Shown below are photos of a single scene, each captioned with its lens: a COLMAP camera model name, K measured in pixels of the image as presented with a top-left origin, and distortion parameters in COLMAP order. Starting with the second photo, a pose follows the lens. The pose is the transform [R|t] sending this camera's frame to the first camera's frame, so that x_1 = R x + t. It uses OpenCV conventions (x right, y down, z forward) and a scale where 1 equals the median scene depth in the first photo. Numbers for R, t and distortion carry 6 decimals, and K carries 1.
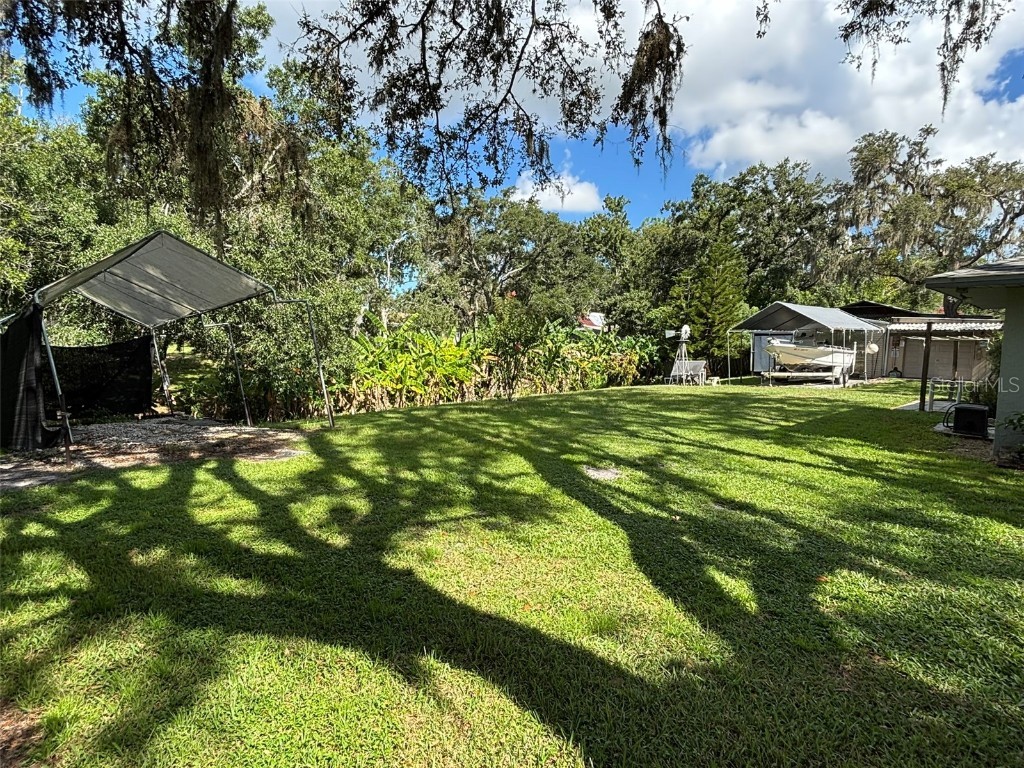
lens RADIAL K [[530.9, 0, 513.0], [0, 530.9, 384.0], [0, 0, 1]] dist [0.003394, 0.001317]
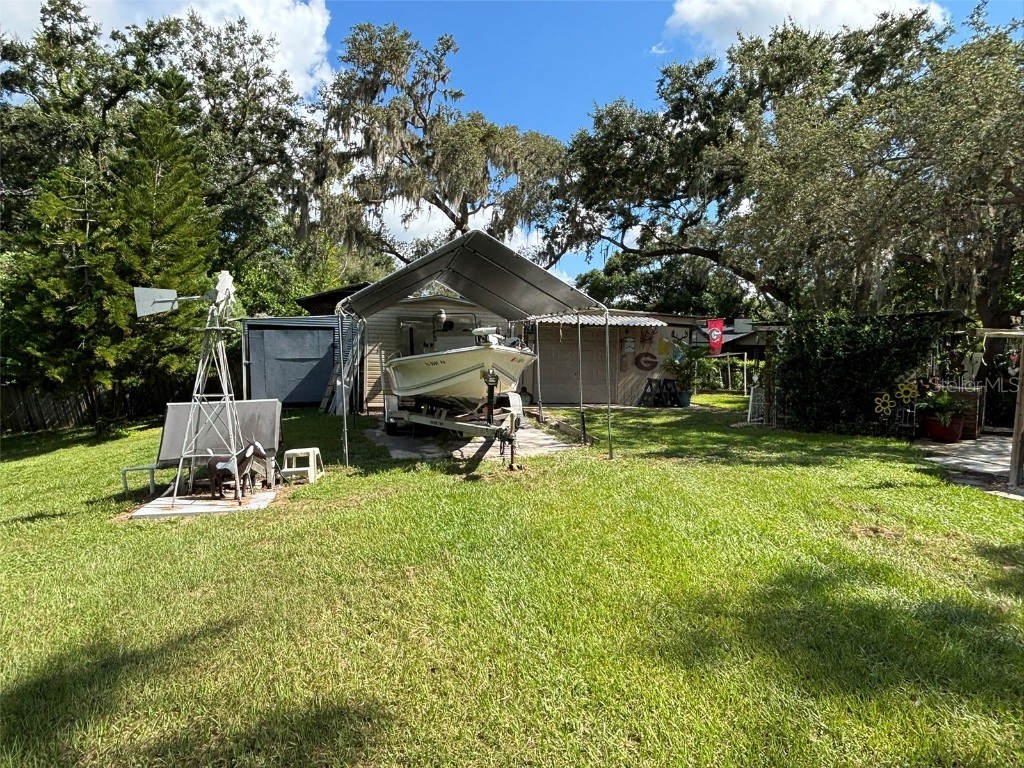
lens RADIAL K [[624.9, 0, 507.0], [0, 624.9, 387.5], [0, 0, 1]] dist [0.001272, -0.013482]
pose [[0.522503, -0.049001, 0.851228, 0.070802], [0.059636, 0.998003, 0.020843, -0.027286], [-0.850549, 0.039873, 0.524382, 0.388329]]
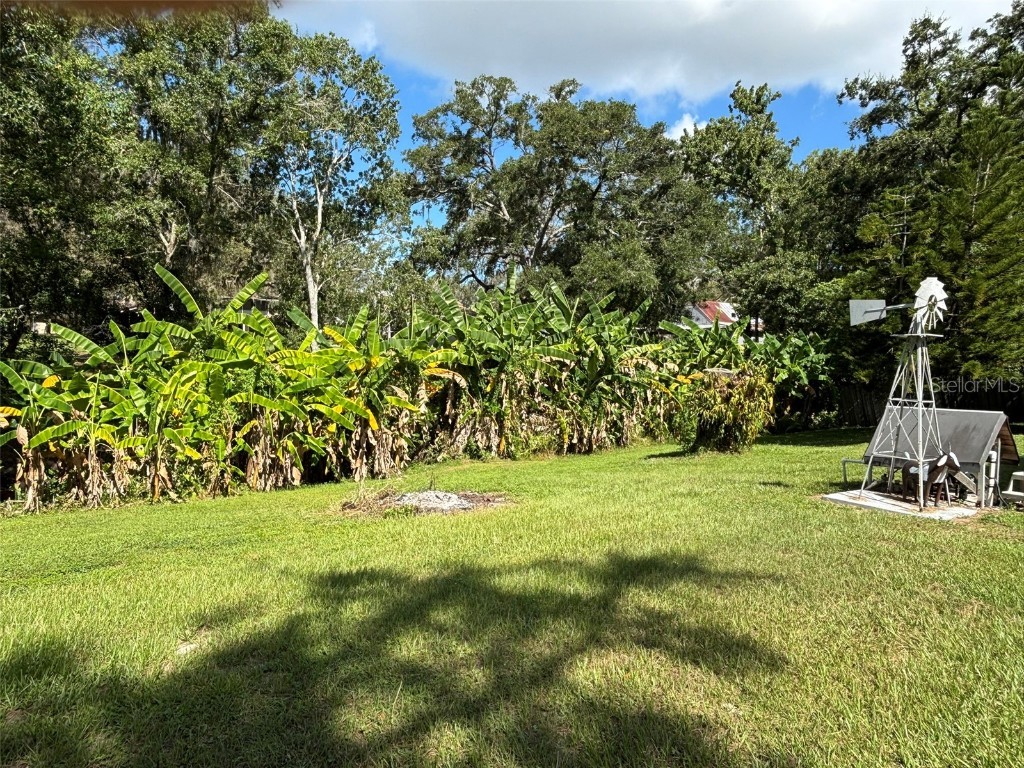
lens RADIAL K [[634.2, 0, 509.8], [0, 634.2, 385.6], [0, 0, 1]] dist [-0.043694, 0.021640]
pose [[0.978431, 0.027824, -0.204692, 0.099381], [-0.030604, 0.999477, -0.010426, -0.025299], [0.204295, 0.016466, 0.978771, 0.352094]]
